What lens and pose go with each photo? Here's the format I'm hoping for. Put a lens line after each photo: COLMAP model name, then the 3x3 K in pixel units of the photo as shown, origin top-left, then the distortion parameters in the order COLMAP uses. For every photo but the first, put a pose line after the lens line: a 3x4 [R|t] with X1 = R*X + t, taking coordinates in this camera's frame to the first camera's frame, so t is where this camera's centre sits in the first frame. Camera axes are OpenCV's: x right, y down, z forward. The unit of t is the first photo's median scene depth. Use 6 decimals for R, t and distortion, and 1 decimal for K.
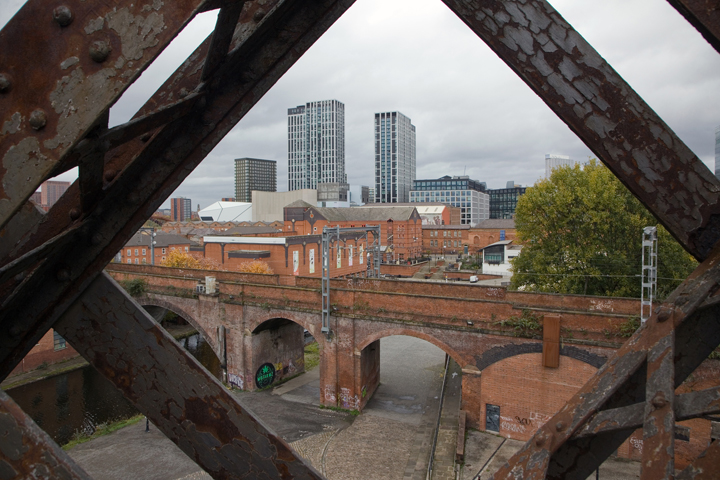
lens RADIAL K [[506.6, 0, 364.2], [0, 506.6, 229.2], [0, 0, 1]] dist [-0.124080, 0.067460]
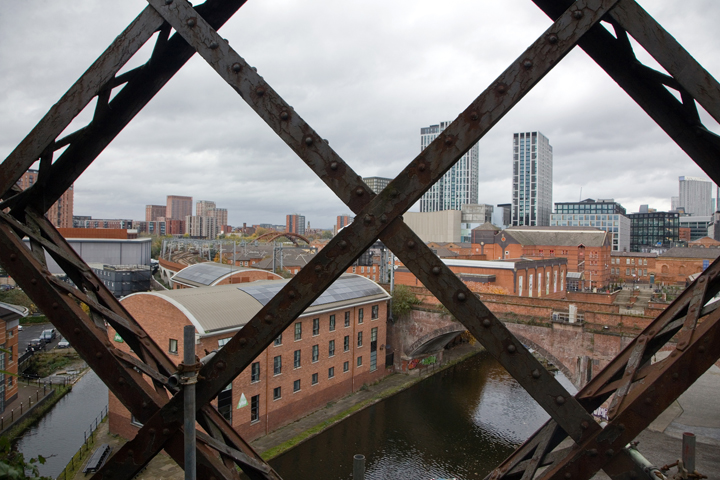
lens RADIAL K [[514.7, 0, 377.5], [0, 514.7, 238.8], [0, 0, 1]] dist [-0.120902, 0.071237]
pose [[0.984149, 0.028002, -0.175117, -0.166052], [-0.031652, 0.999335, -0.018086, -0.001713], [0.174494, 0.023343, 0.984382, -0.013868]]
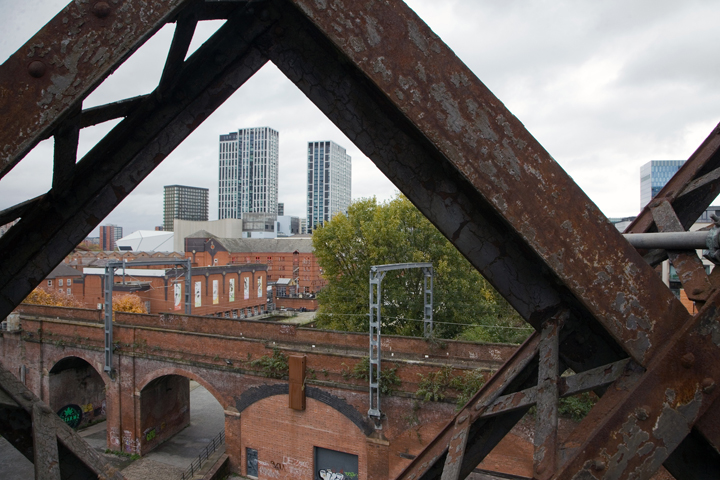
lens RADIAL K [[517.1, 0, 378.6], [0, 517.1, 240.5], [0, 0, 1]] dist [-0.123386, 0.069008]
pose [[0.991544, 0.009009, 0.129457, 0.080790], [-0.003973, 0.999227, -0.039104, -0.002021], [-0.129709, 0.038259, 0.990814, -0.002034]]
